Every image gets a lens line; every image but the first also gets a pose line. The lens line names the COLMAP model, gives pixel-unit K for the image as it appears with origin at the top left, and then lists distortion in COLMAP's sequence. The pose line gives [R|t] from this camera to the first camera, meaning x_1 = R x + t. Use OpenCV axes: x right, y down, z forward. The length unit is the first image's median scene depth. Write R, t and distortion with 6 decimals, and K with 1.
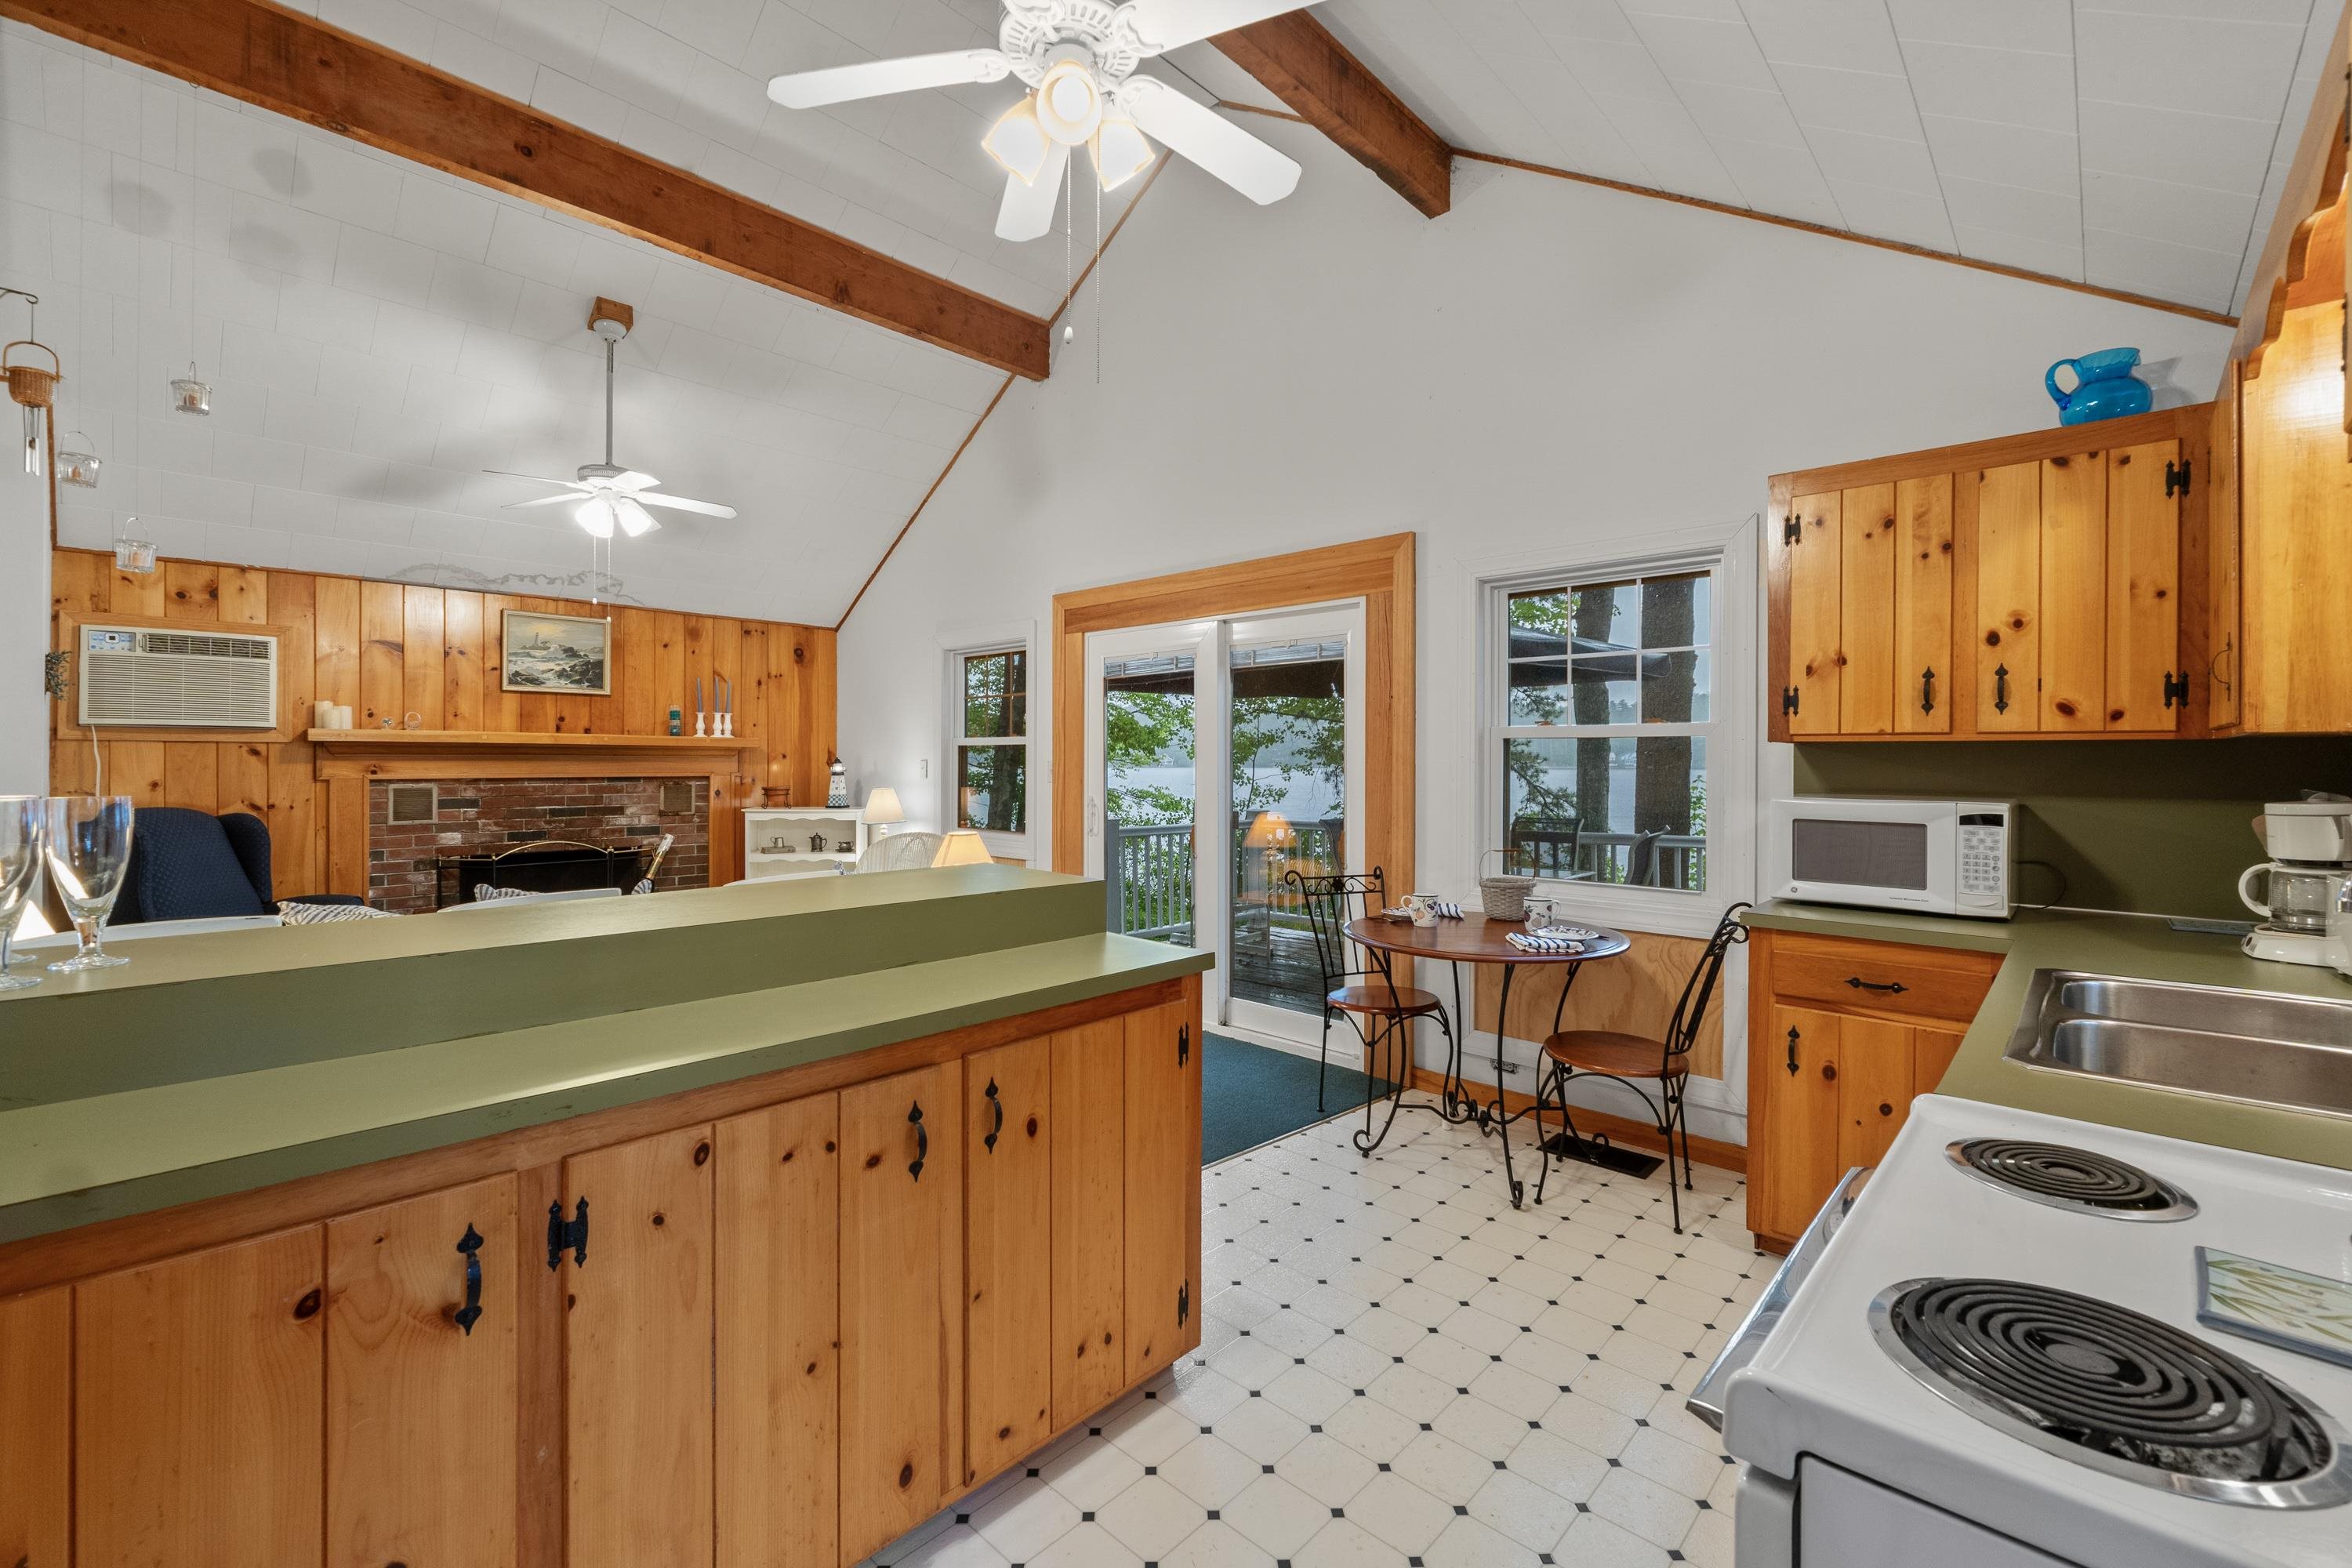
lens RADIAL K [[985.4, 0, 1175.2], [0, 985.4, 767.8], [0, 0, 1]] dist [-0.012148, -0.000299]
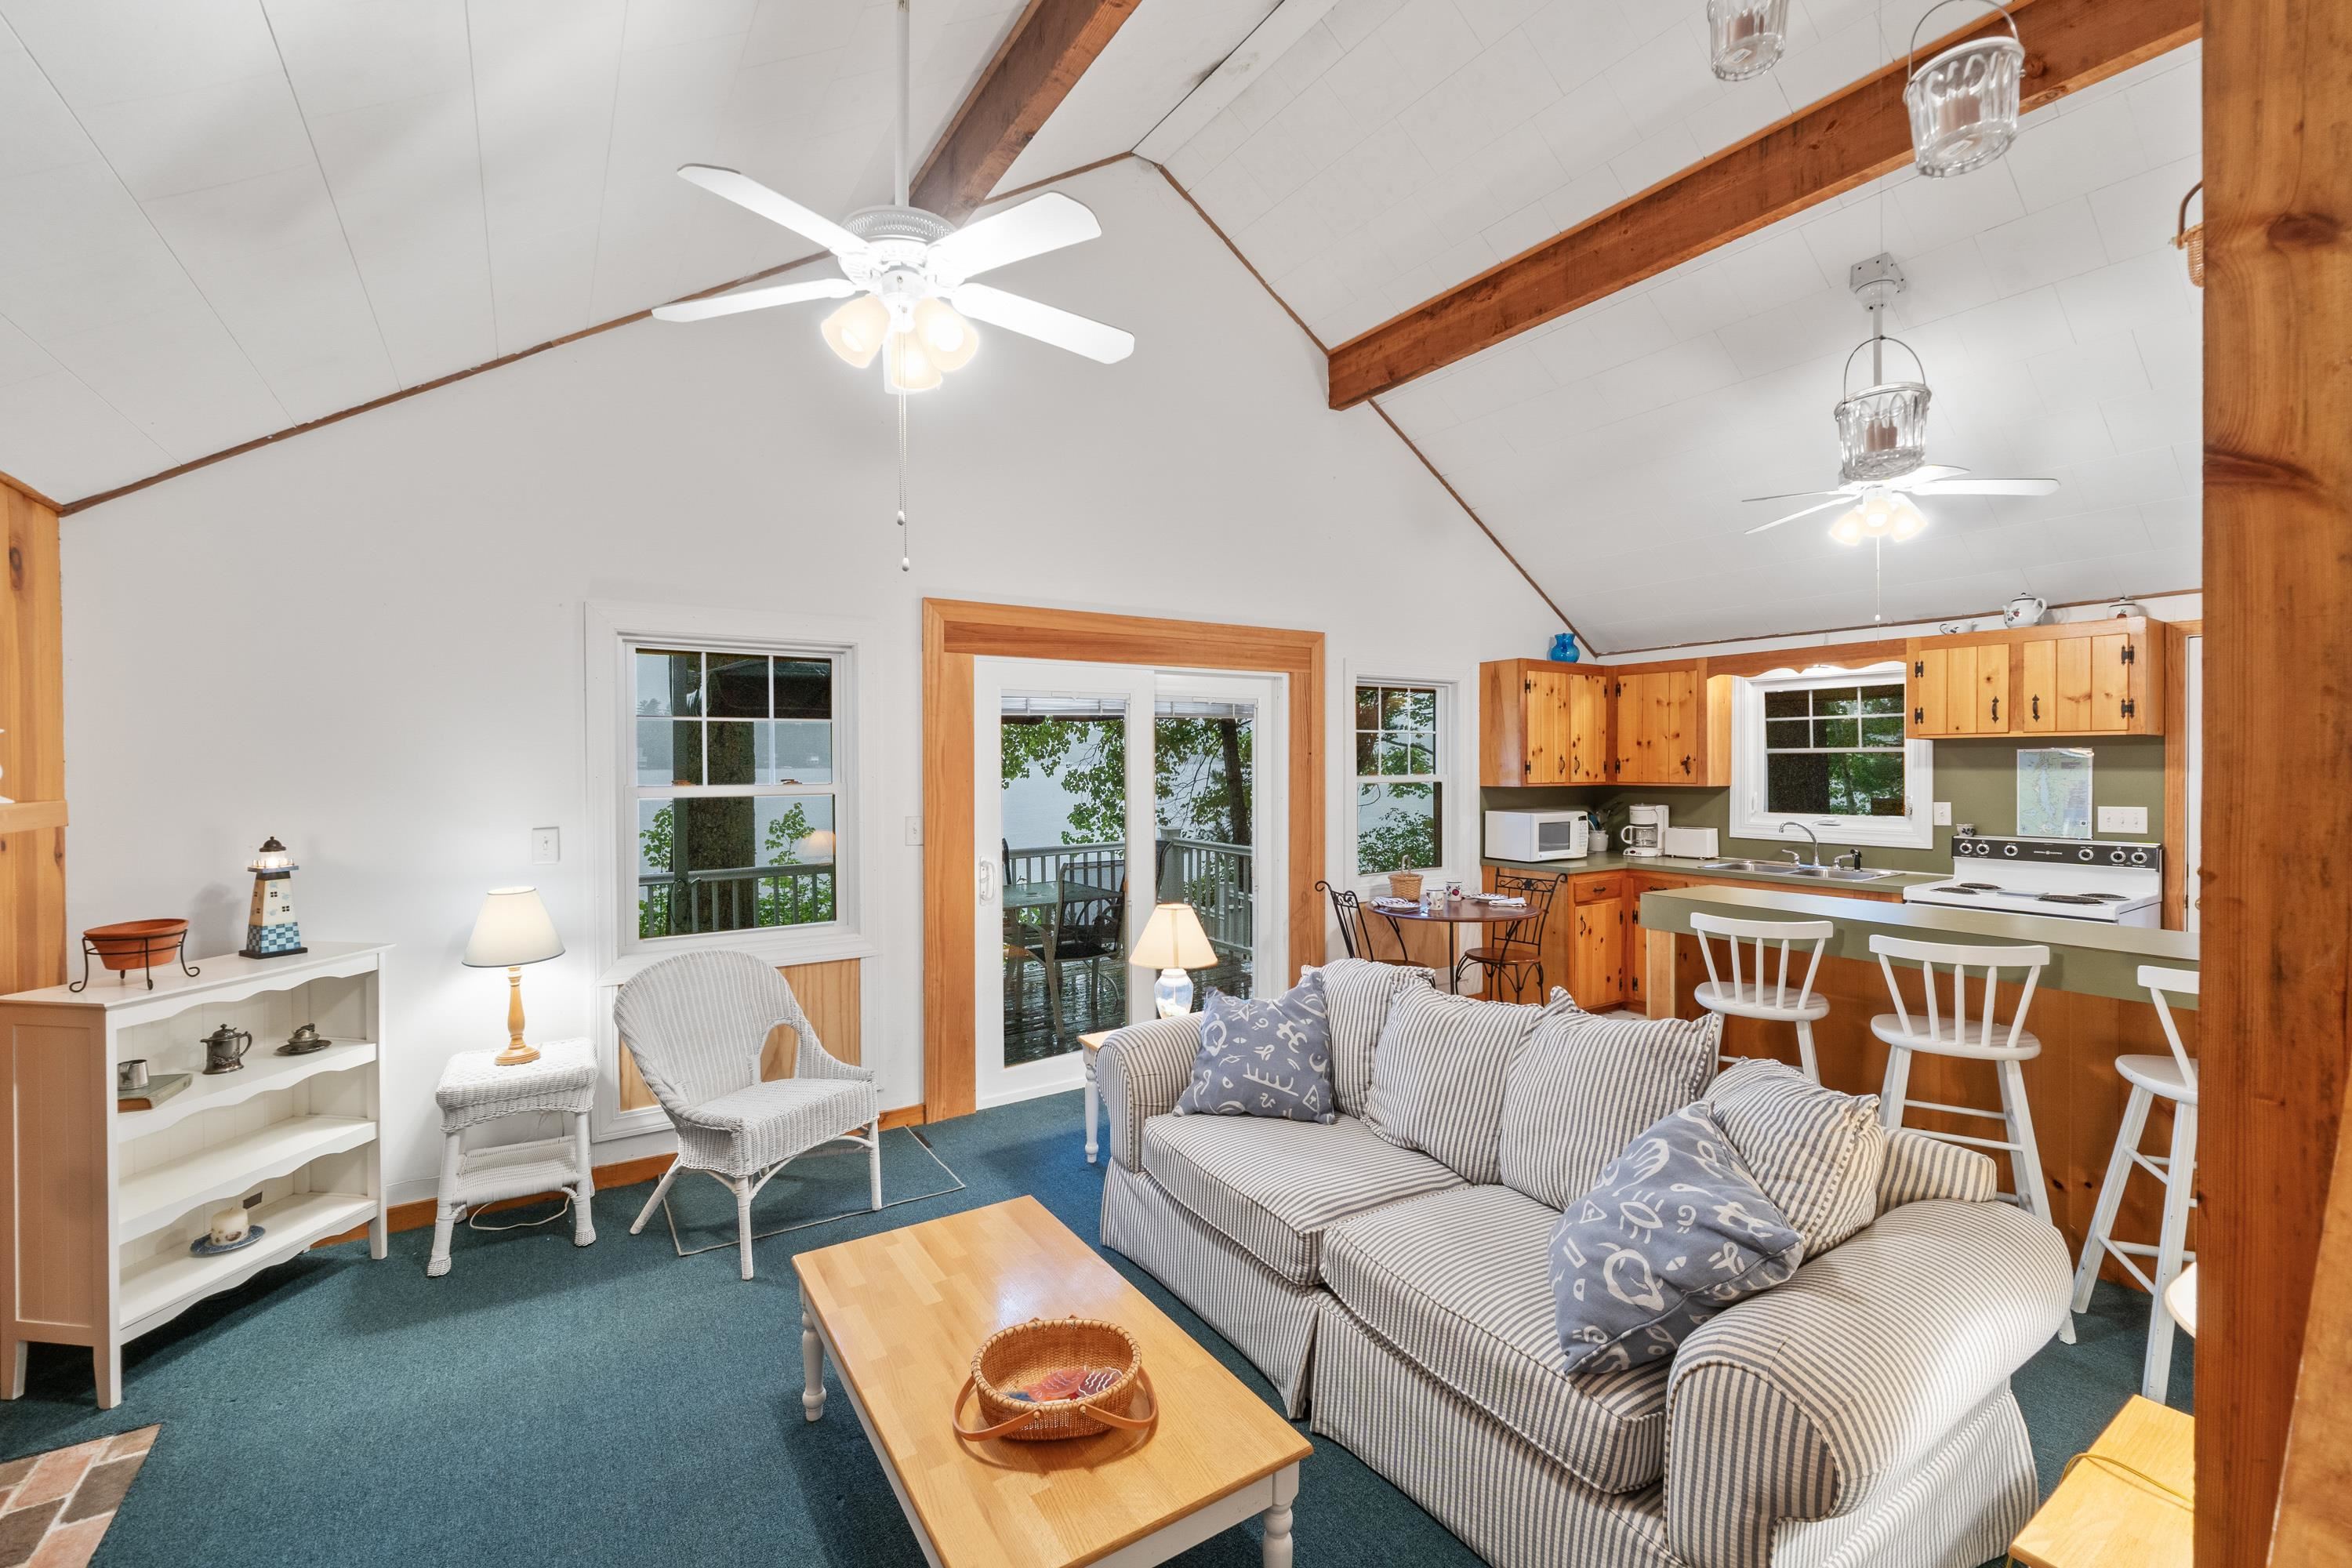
lens RADIAL K [[985.4, 0, 1185.8], [0, 985.4, 781.9], [0, 0, 1]] dist [-0.012148, -0.000299]
pose [[0.220271, -0.022949, 0.975169, -1.543935], [0.013859, 0.999696, 0.020396, -0.087961], [-0.975340, 0.009022, 0.220522, 1.204126]]
